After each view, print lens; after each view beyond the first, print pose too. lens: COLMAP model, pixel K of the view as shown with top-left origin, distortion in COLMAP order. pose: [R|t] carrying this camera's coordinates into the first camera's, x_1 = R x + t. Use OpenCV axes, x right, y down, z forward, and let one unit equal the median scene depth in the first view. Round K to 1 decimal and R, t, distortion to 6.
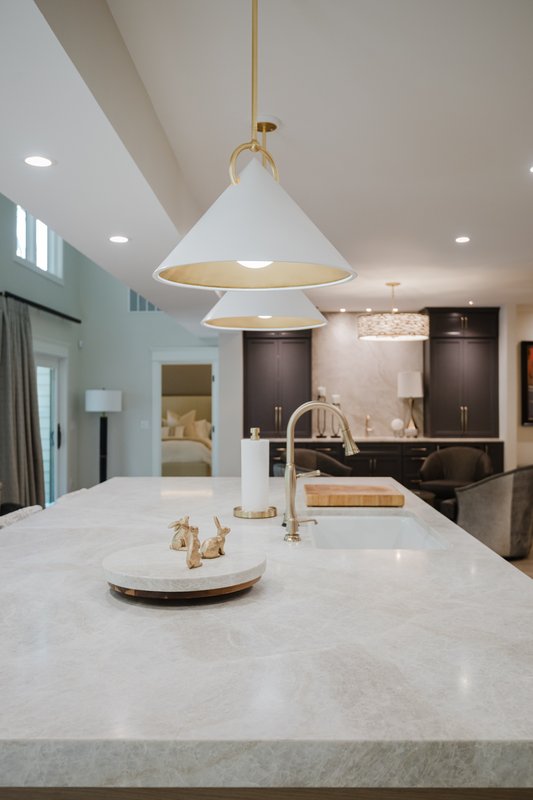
lens RADIAL K [[693.1, 0, 267.3], [0, 693.1, 401.7], [0, 0, 1]] dist [0.001160, 0.000528]
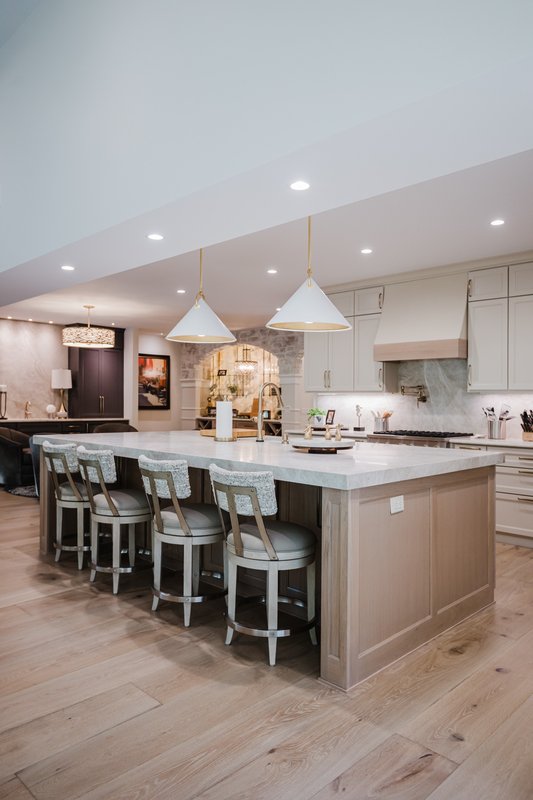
lens RADIAL K [[564.4, 0, 267.5], [0, 564.4, 402.2], [0, 0, 1]] dist [0.001459, 0.000066]
pose [[0.707090, 0.012965, 0.707004, -0.285328], [-0.014864, 0.999884, -0.003470, 0.018073], [-0.706967, -0.008055, 0.707201, -0.058180]]
